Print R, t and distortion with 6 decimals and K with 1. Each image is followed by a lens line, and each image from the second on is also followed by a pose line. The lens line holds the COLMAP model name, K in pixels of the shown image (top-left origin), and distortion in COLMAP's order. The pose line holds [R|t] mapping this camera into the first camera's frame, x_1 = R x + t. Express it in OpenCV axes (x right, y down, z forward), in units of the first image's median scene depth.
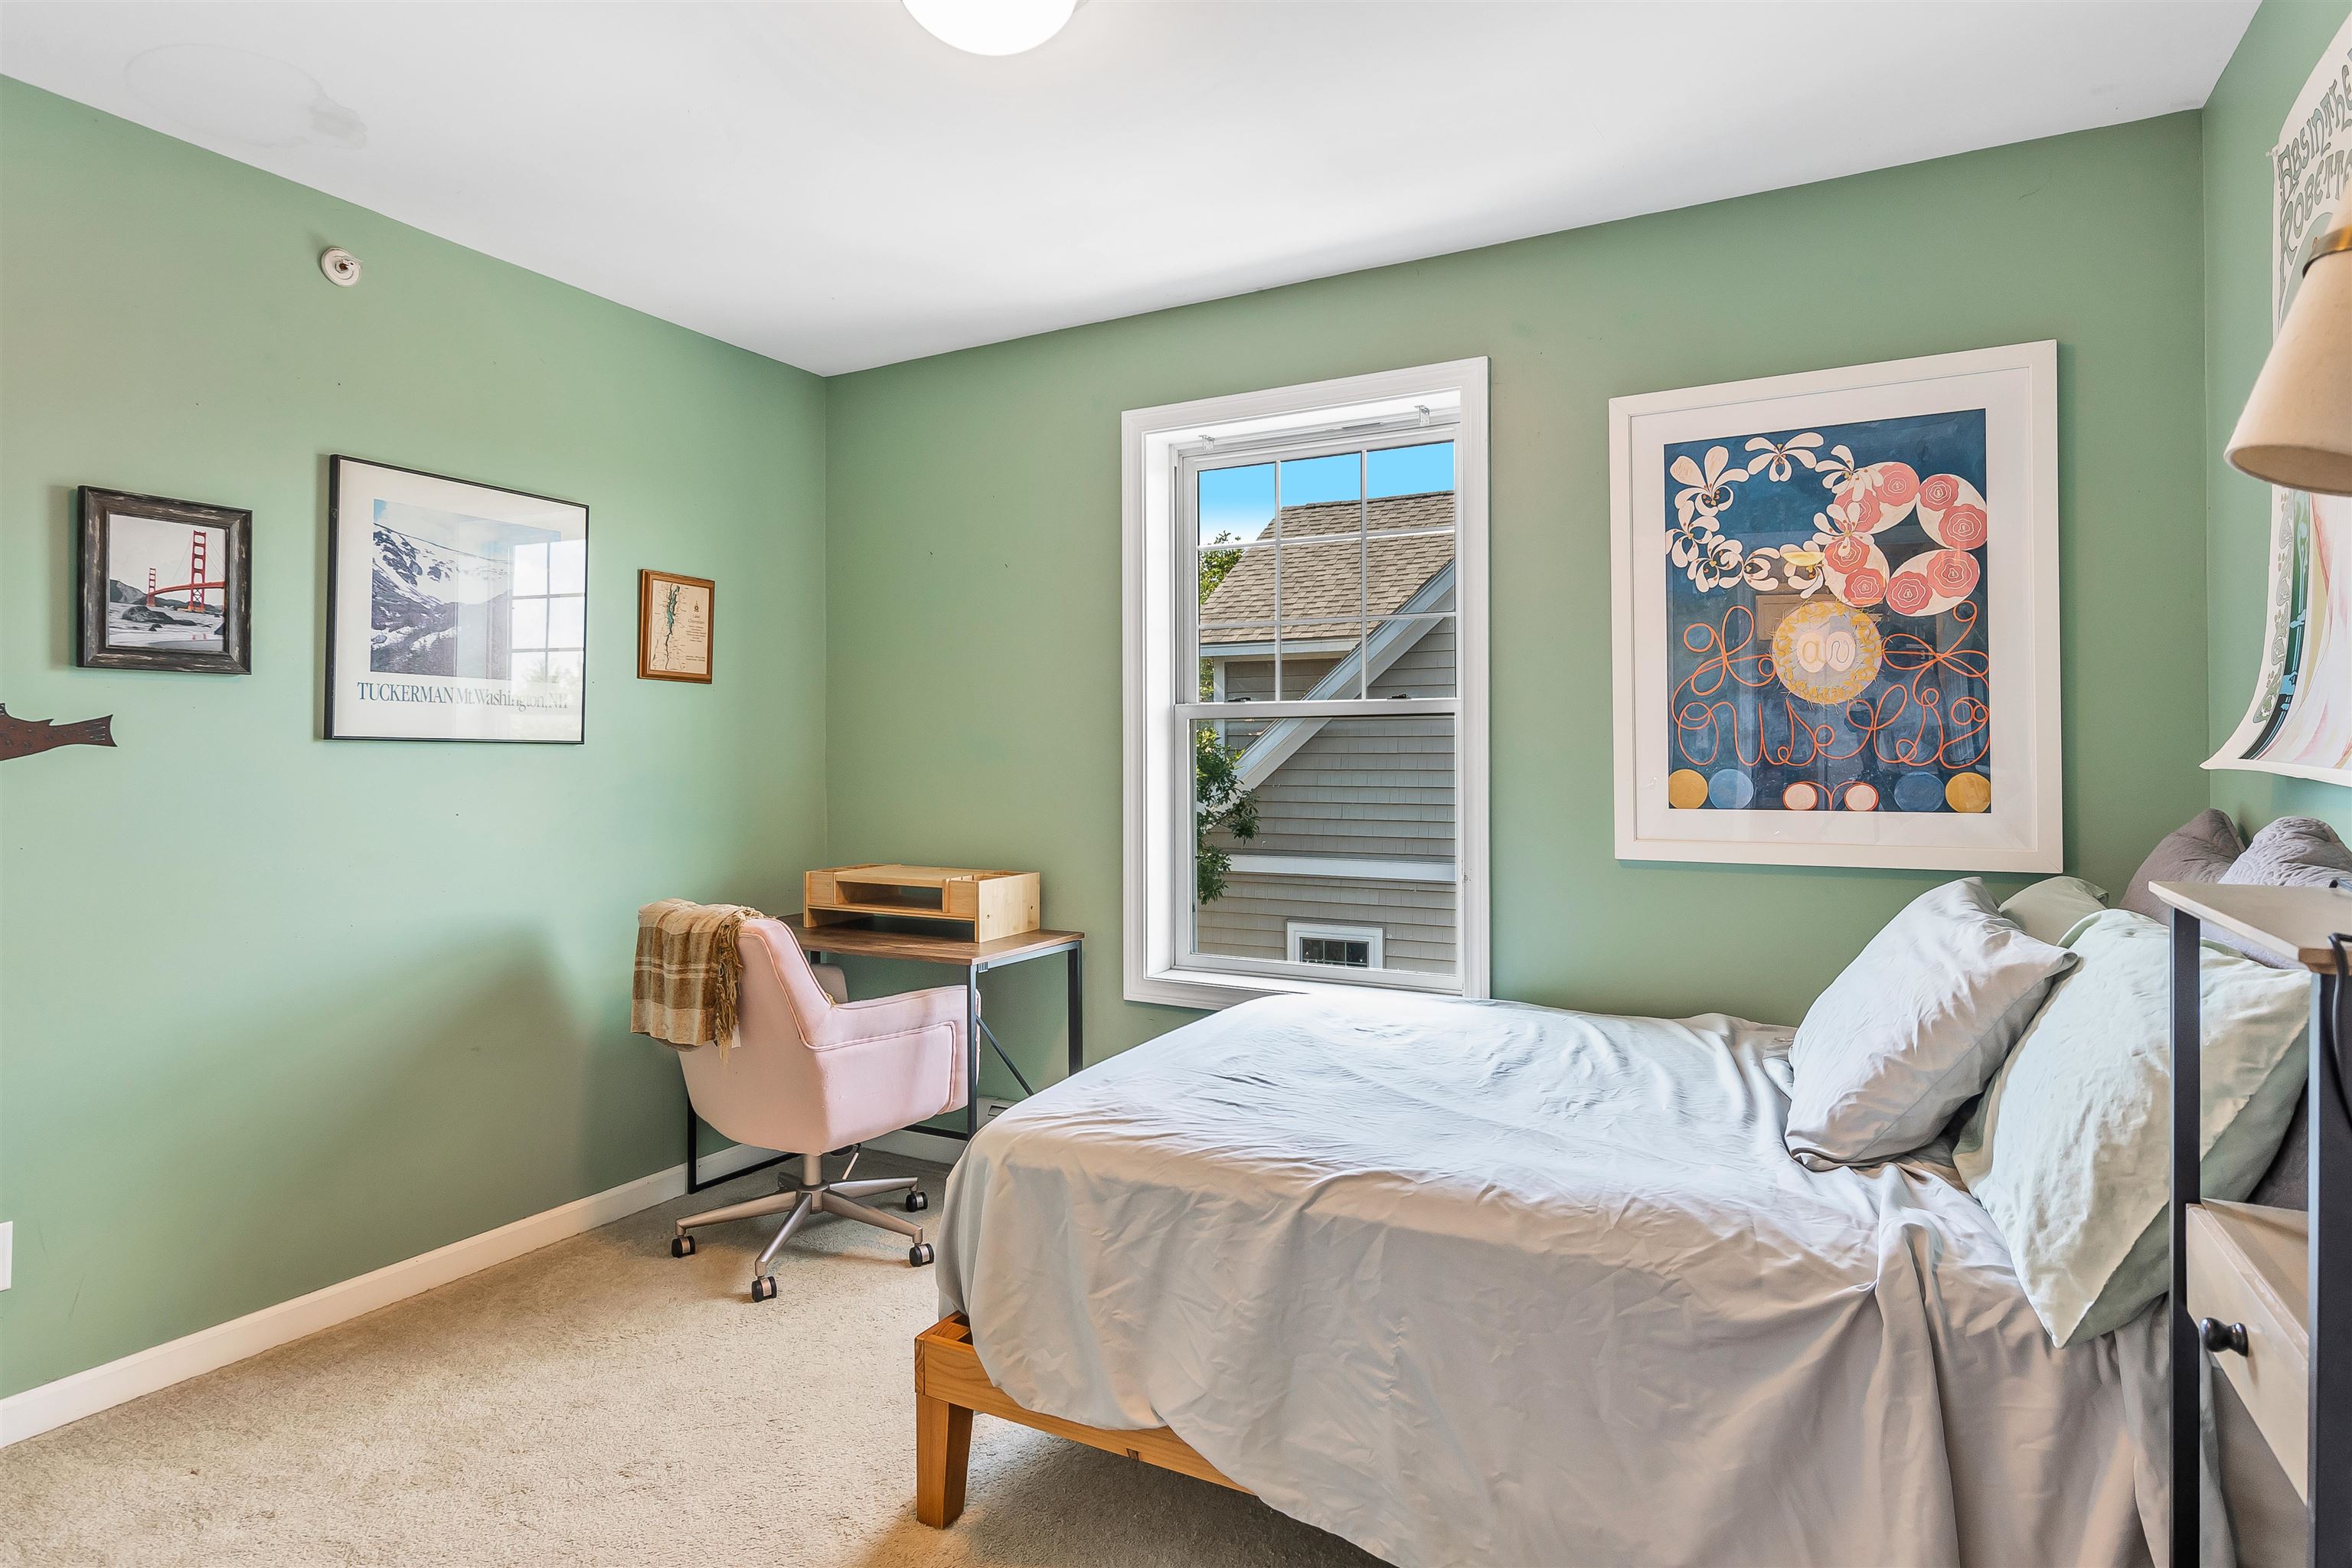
lens RADIAL K [[1263.8, 0, 1174.7], [0, 1263.8, 760.2], [0, 0, 1]] dist [-0.001944, -0.000621]
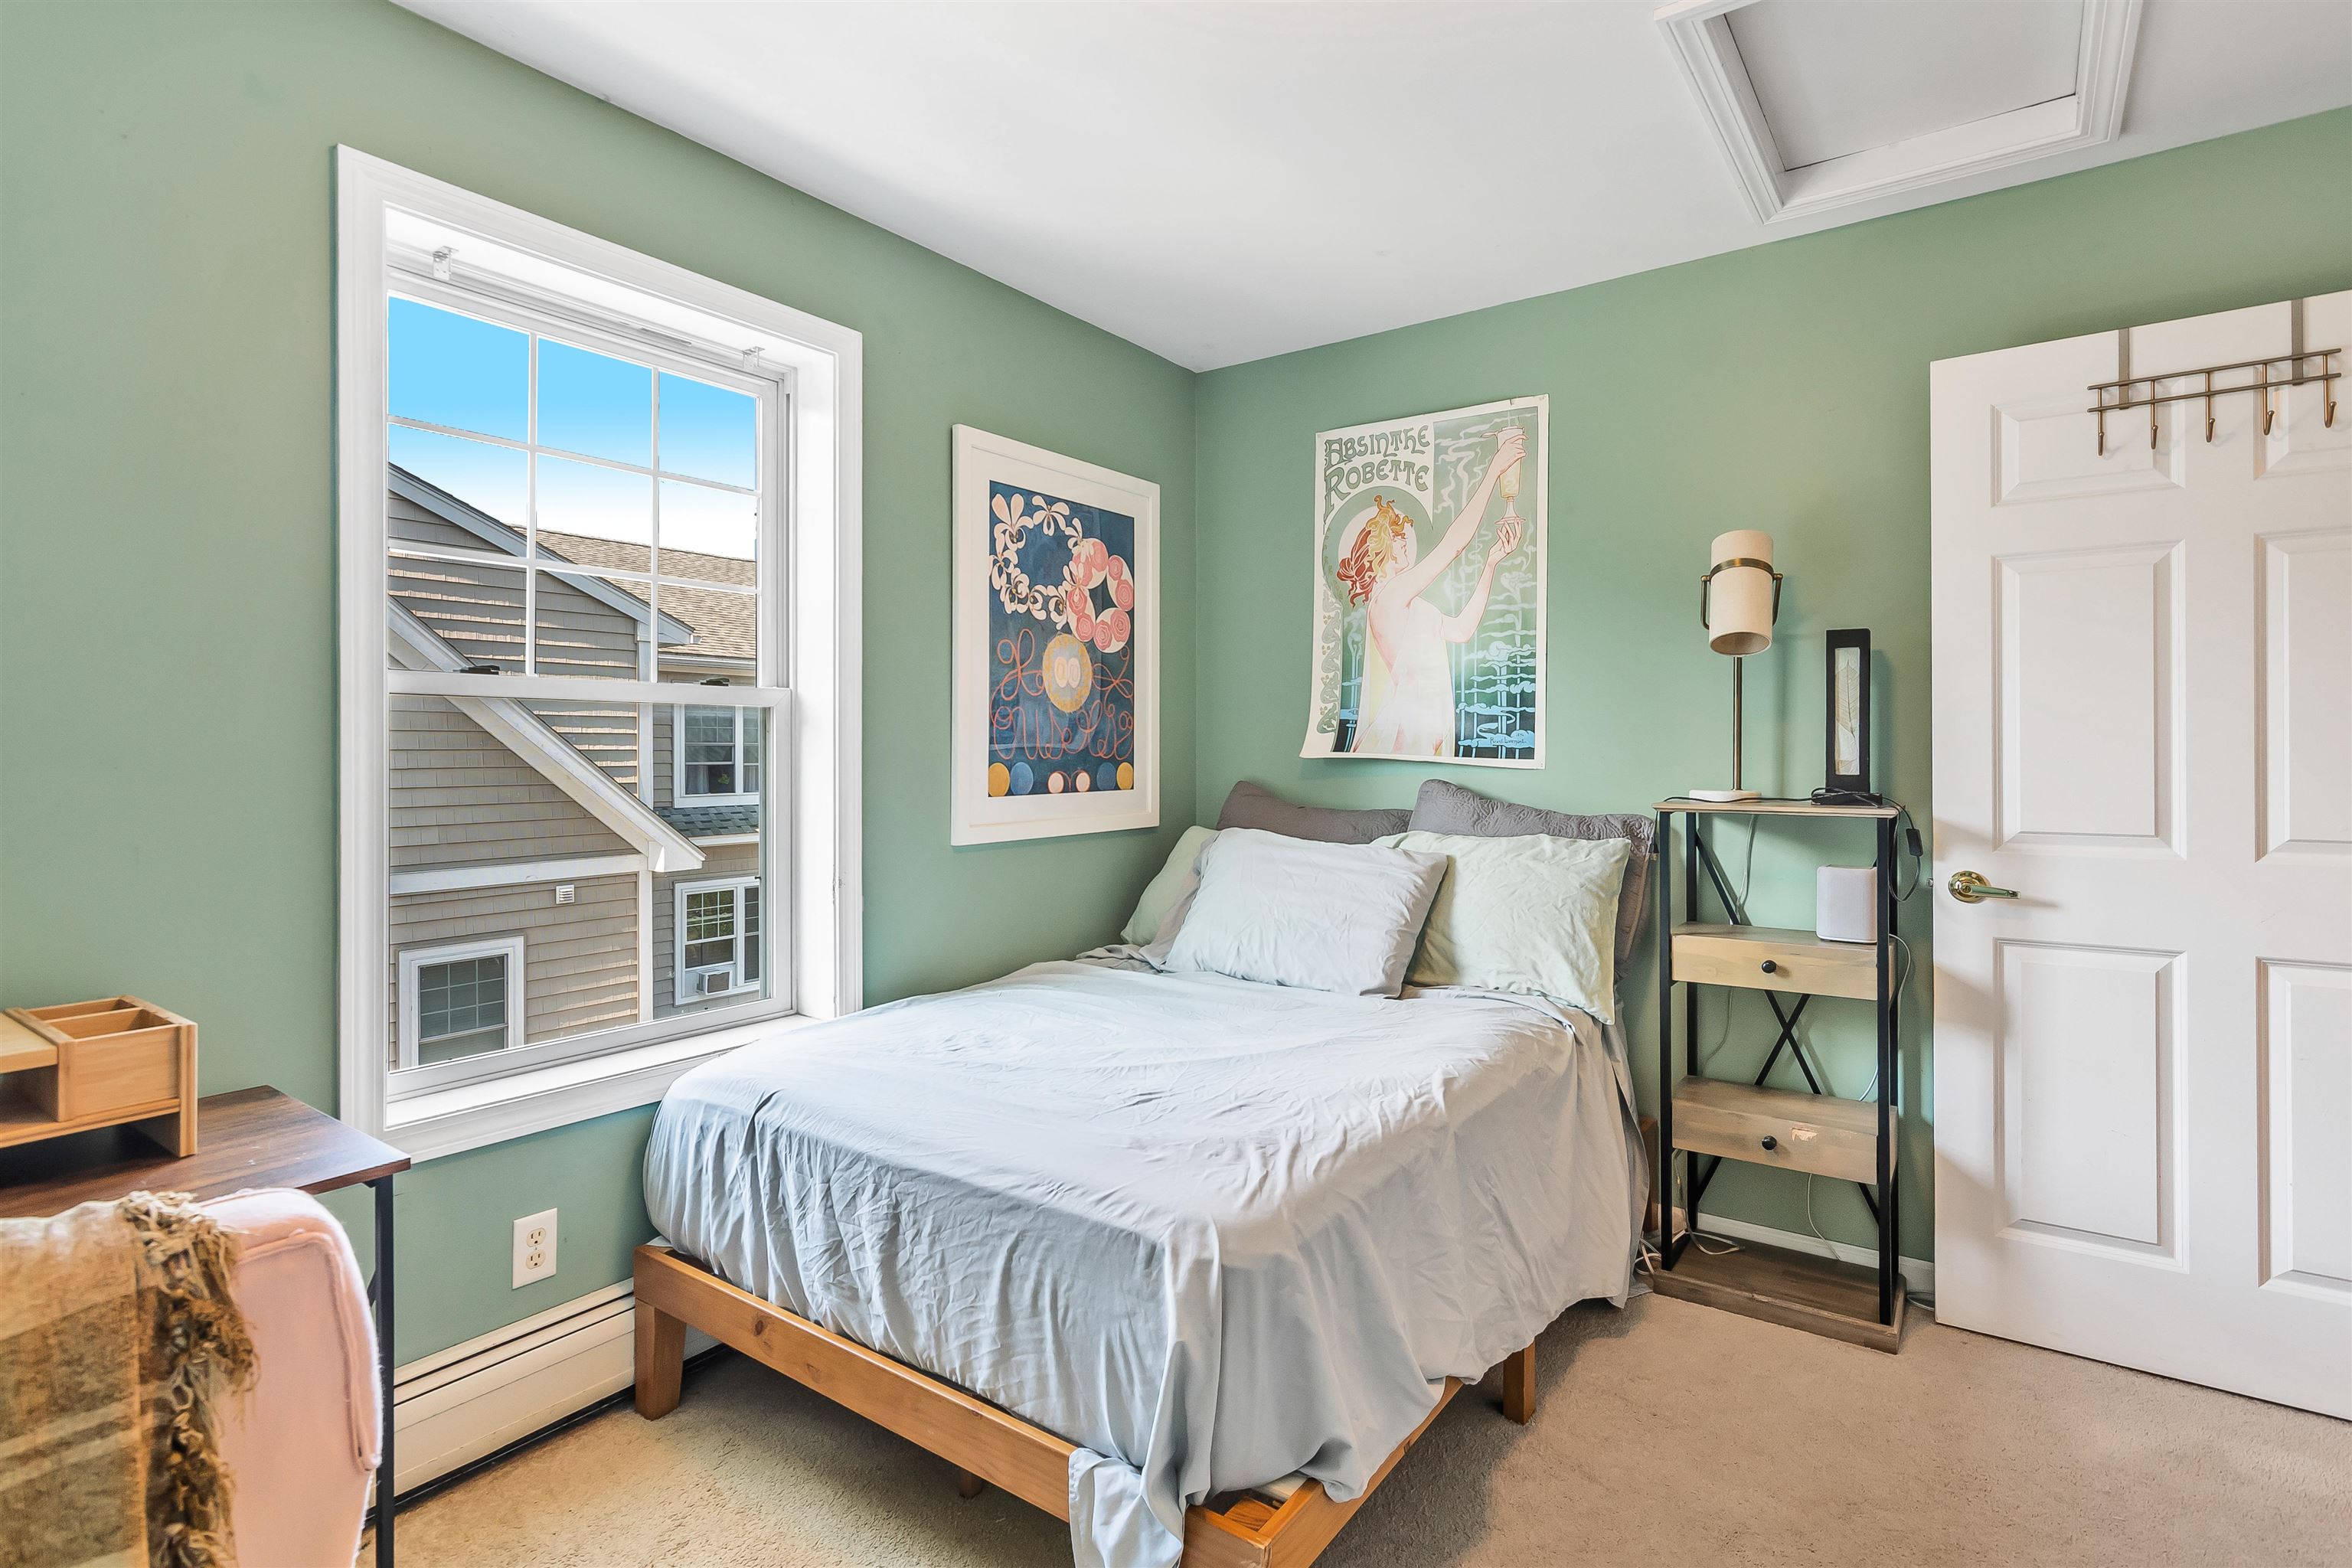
lens RADIAL K [[1131.7, 0, 1176.0], [0, 1131.7, 784.0], [0, 0, 1]] dist [-0.001292, 0.001007]
pose [[0.137647, -0.029872, 0.990031, -0.632935], [0.004877, 0.999553, 0.029482, -0.003319], [-0.990469, 0.000770, 0.137731, 0.711417]]
